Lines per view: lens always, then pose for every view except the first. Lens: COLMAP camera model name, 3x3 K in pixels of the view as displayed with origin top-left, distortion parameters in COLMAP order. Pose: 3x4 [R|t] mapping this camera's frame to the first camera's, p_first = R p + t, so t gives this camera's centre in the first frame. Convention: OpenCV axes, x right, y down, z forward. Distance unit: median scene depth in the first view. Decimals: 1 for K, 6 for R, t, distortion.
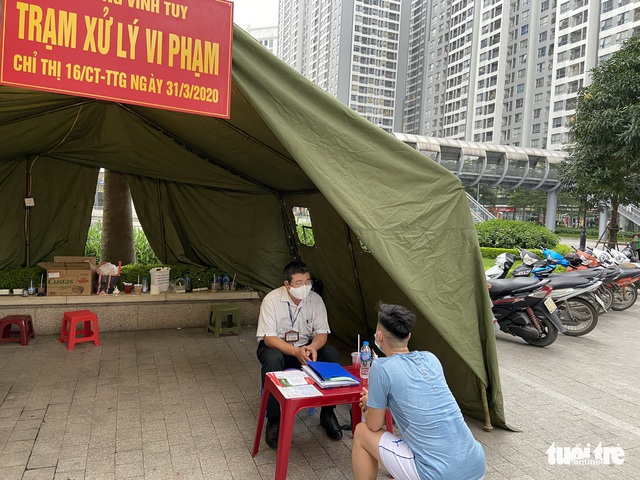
lens RADIAL K [[486.9, 0, 318.2], [0, 486.9, 236.0], [0, 0, 1]] dist [0.034552, -0.019214]
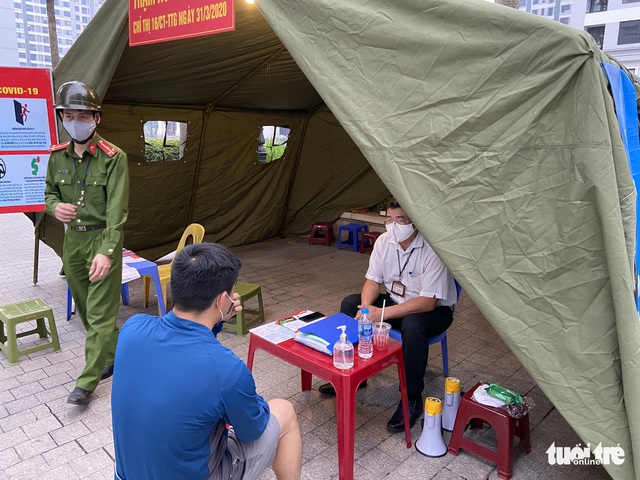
lens RADIAL K [[486.9, 0, 319.5], [0, 486.9, 244.3], [0, 0, 1]] dist [0.034552, -0.019214]
pose [[0.393691, 0.160325, -0.905154, 0.680453], [-0.034041, 0.986541, 0.159934, 0.011099], [0.918612, -0.032152, 0.393850, 0.638309]]
